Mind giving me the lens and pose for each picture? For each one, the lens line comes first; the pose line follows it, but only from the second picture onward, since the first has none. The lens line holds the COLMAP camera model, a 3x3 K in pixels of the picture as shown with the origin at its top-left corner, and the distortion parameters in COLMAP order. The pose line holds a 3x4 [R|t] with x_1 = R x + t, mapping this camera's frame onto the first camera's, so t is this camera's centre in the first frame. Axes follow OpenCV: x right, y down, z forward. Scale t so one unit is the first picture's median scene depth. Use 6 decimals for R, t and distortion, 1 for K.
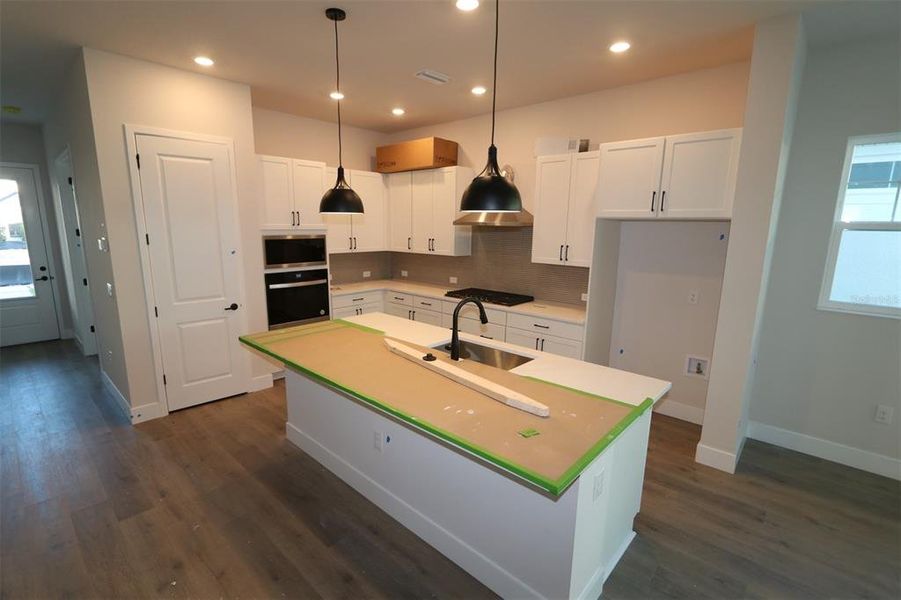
lens RADIAL K [[411.6, 0, 446.2], [0, 411.6, 304.7], [0, 0, 1]] dist [-0.006125, -0.002152]
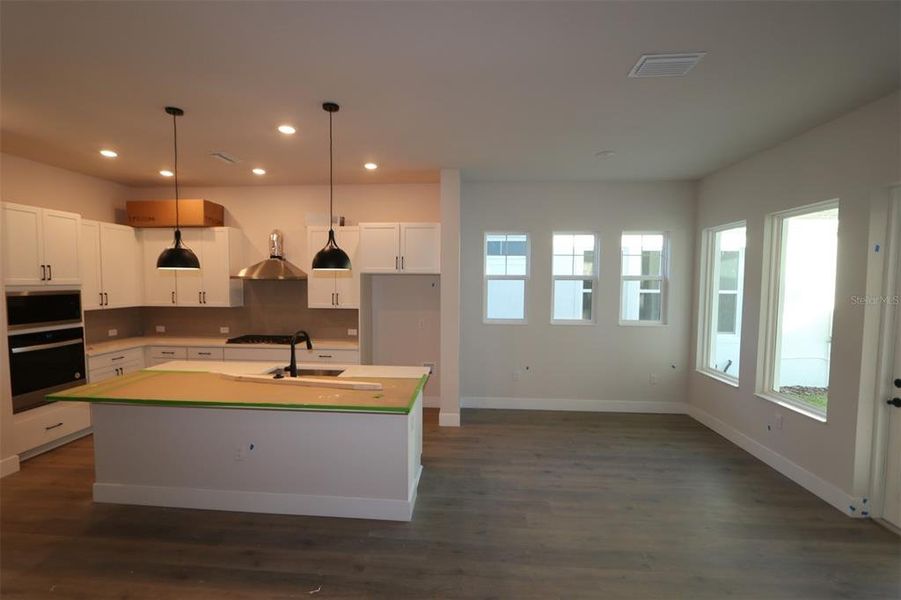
lens RADIAL K [[411.6, 0, 435.2], [0, 411.6, 307.9], [0, 0, 1]] dist [-0.006125, -0.002152]
pose [[0.790827, -0.048420, 0.610122, -0.251839], [0.122015, 0.989328, -0.079640, 0.043860], [-0.599754, 0.137426, 0.788295, -0.215001]]
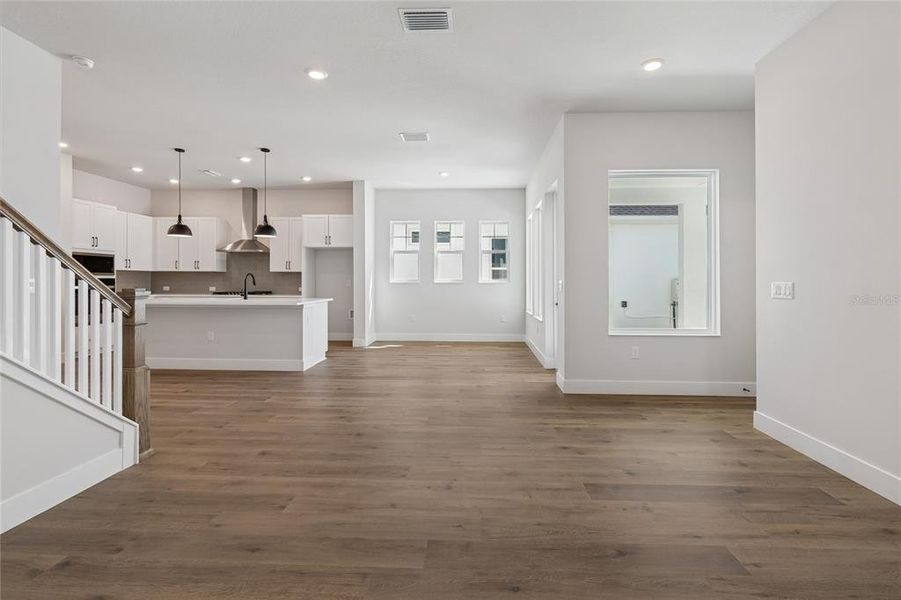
lens RADIAL K [[411.6, 0, 462.5], [0, 411.6, 291.2], [0, 0, 1]] dist [-0.006125, -0.002152]
pose [[0.763542, -0.023287, 0.645338, -0.326177], [0.128149, 0.984938, -0.116081, 0.310383], [-0.632915, 0.171332, 0.755026, -0.927841]]
